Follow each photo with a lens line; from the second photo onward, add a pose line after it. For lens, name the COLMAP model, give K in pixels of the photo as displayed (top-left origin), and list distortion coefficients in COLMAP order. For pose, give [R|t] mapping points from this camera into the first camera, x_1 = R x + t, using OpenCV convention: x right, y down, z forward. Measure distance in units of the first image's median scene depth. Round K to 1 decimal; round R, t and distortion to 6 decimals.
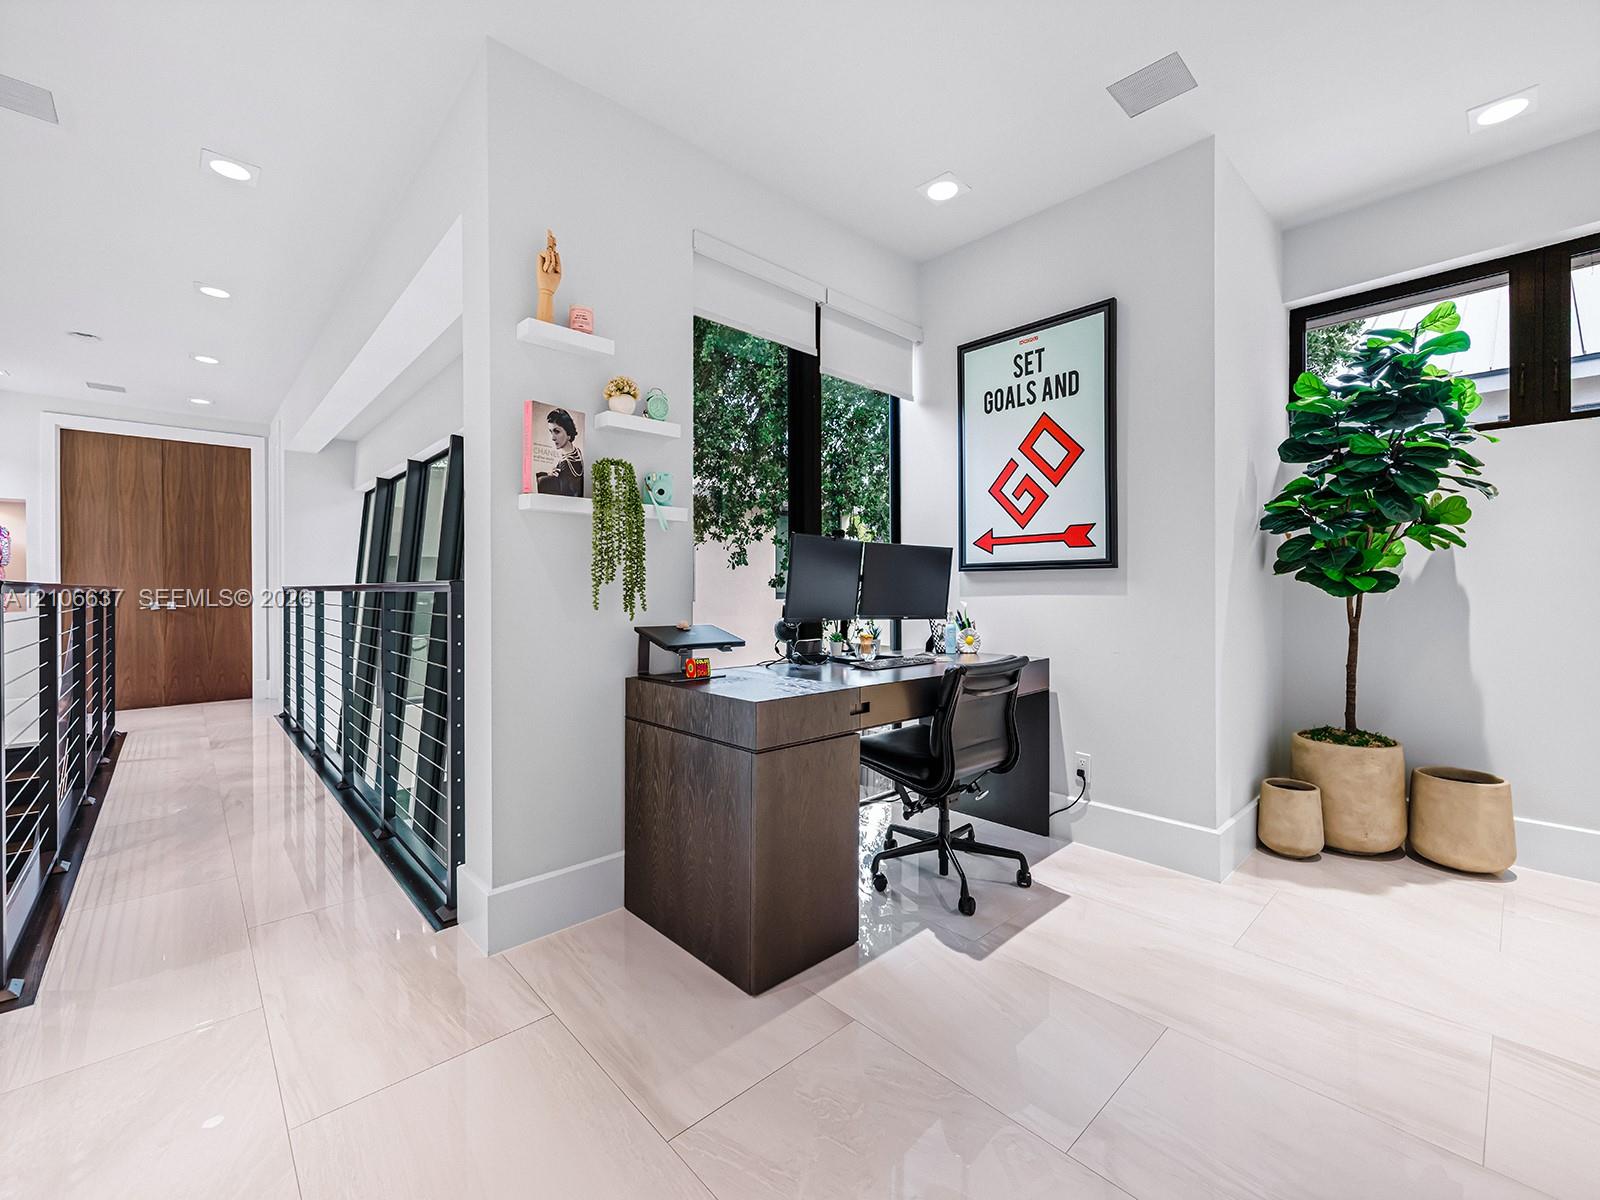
lens RADIAL K [[671.4, 0, 795.4], [0, 671.4, 594.9], [0, 0, 1]] dist [-0.001746, -0.000136]
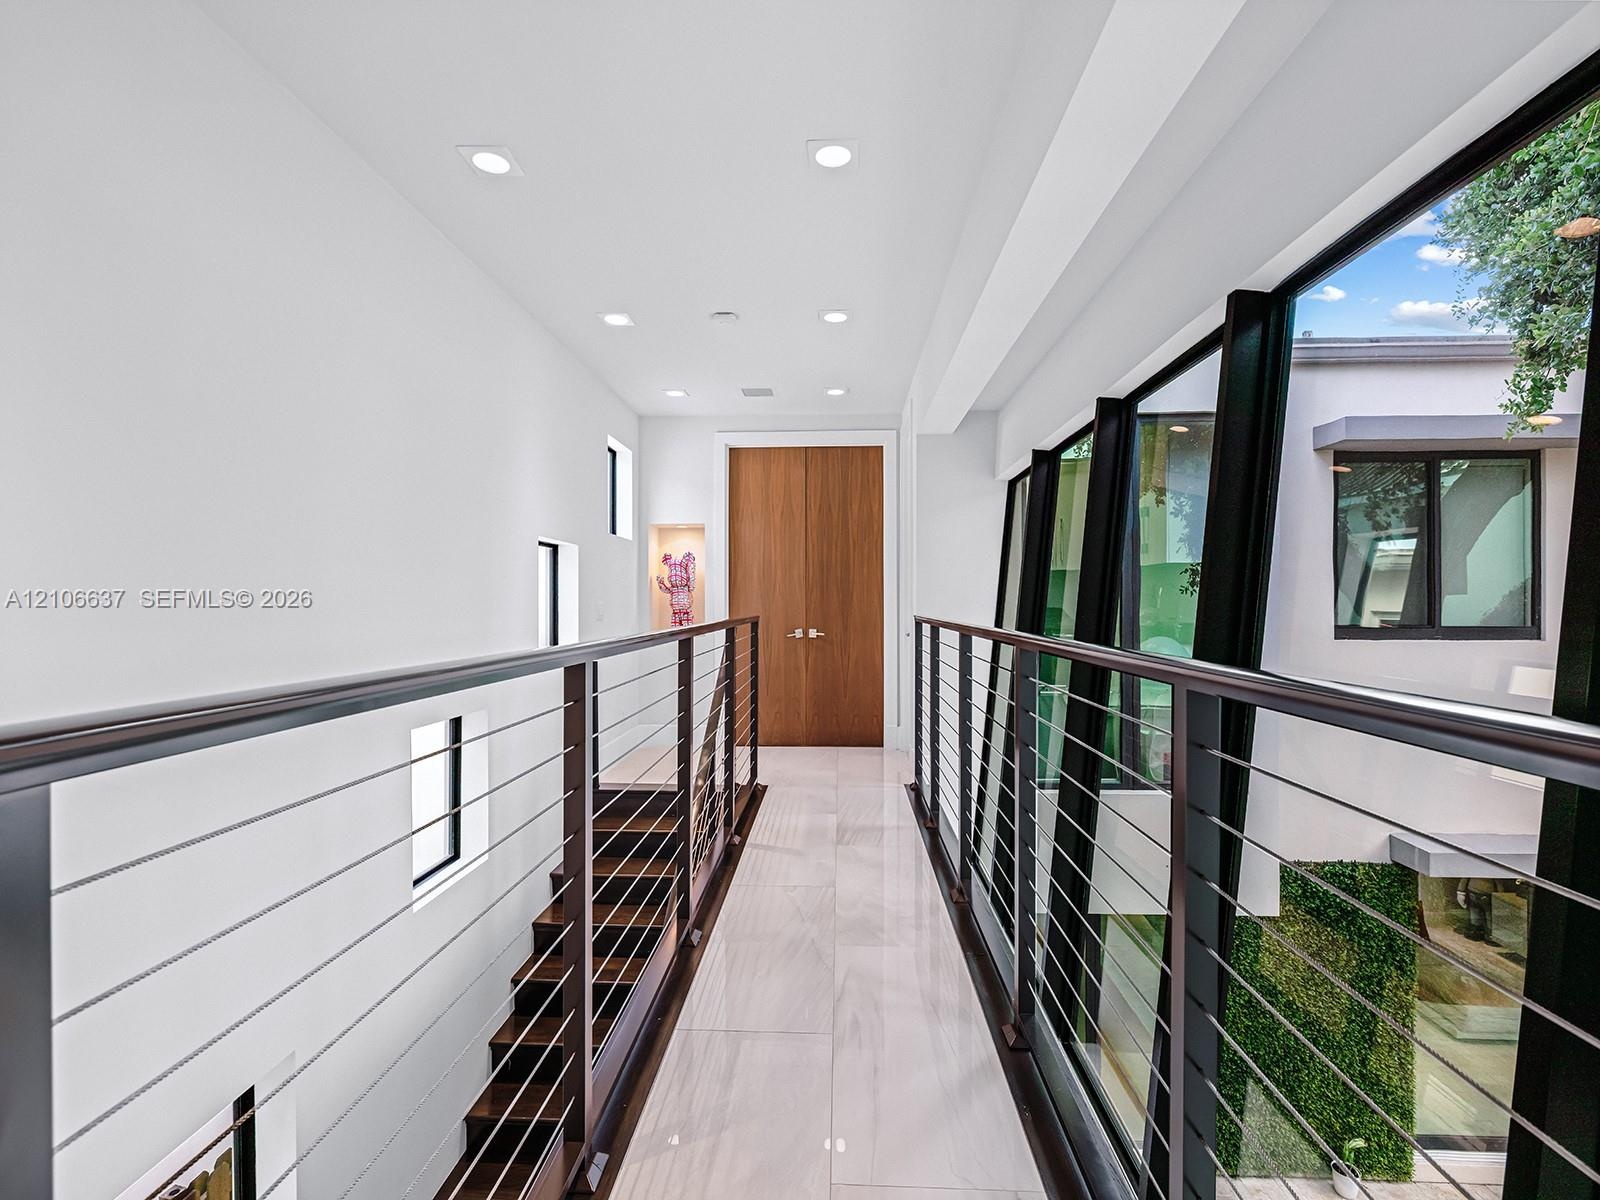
lens RADIAL K [[667.7, 0, 823.7], [0, 667.7, 596.6], [0, 0, 1]] dist [0.002654, 0.000039]
pose [[0.710939, -0.000236, -0.703253, -0.303717], [-0.003678, 0.999985, -0.004054, -0.029267], [0.703244, 0.005469, 0.710928, 0.387586]]
